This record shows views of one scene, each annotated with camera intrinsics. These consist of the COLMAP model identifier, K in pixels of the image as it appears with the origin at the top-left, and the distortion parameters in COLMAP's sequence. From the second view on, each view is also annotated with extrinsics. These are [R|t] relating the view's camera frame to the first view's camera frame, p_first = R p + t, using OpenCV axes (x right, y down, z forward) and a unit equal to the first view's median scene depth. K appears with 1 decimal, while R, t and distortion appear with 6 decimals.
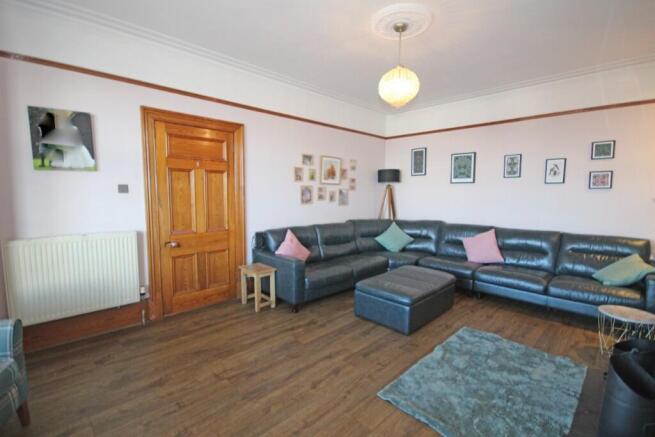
lens RADIAL K [[299.3, 0, 331.3], [0, 299.3, 219.2], [0, 0, 1]] dist [-0.004486, -0.000697]
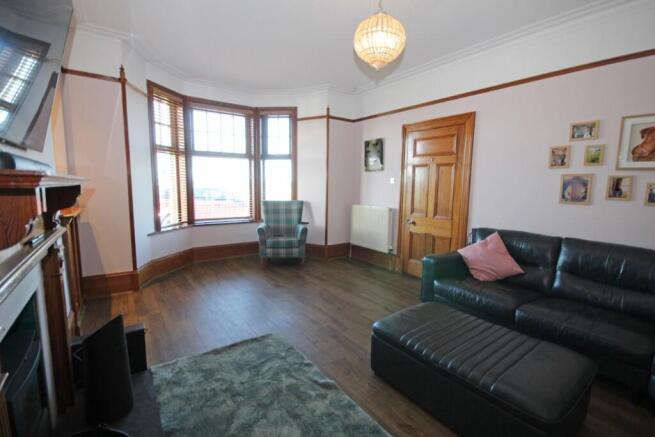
lens RADIAL K [[299.3, 0, 331.3], [0, 299.3, 219.2], [0, 0, 1]] dist [-0.004486, -0.000697]
pose [[-0.152781, 0.112826, -0.981799, 0.696010], [-0.102406, 0.986306, 0.129279, -0.055728], [0.982940, 0.120294, -0.139135, 0.687460]]
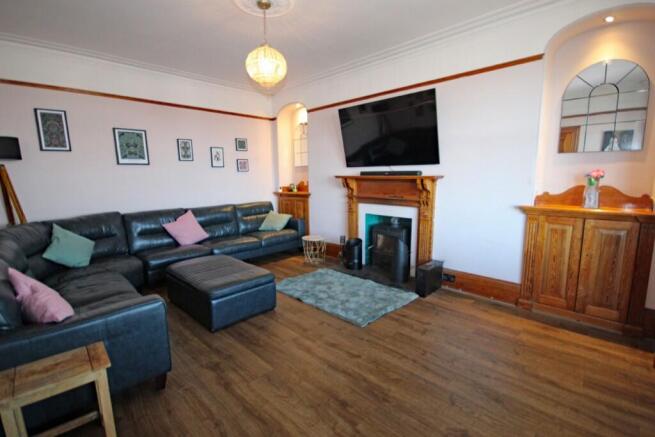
lens RADIAL K [[299.3, 0, 331.3], [0, 299.3, 219.2], [0, 0, 1]] dist [-0.004486, -0.000697]
pose [[-0.016112, -0.156847, 0.987492, -0.553856], [0.095131, 0.982899, 0.157669, -0.058003], [-0.995334, 0.096481, -0.000915, 0.551824]]
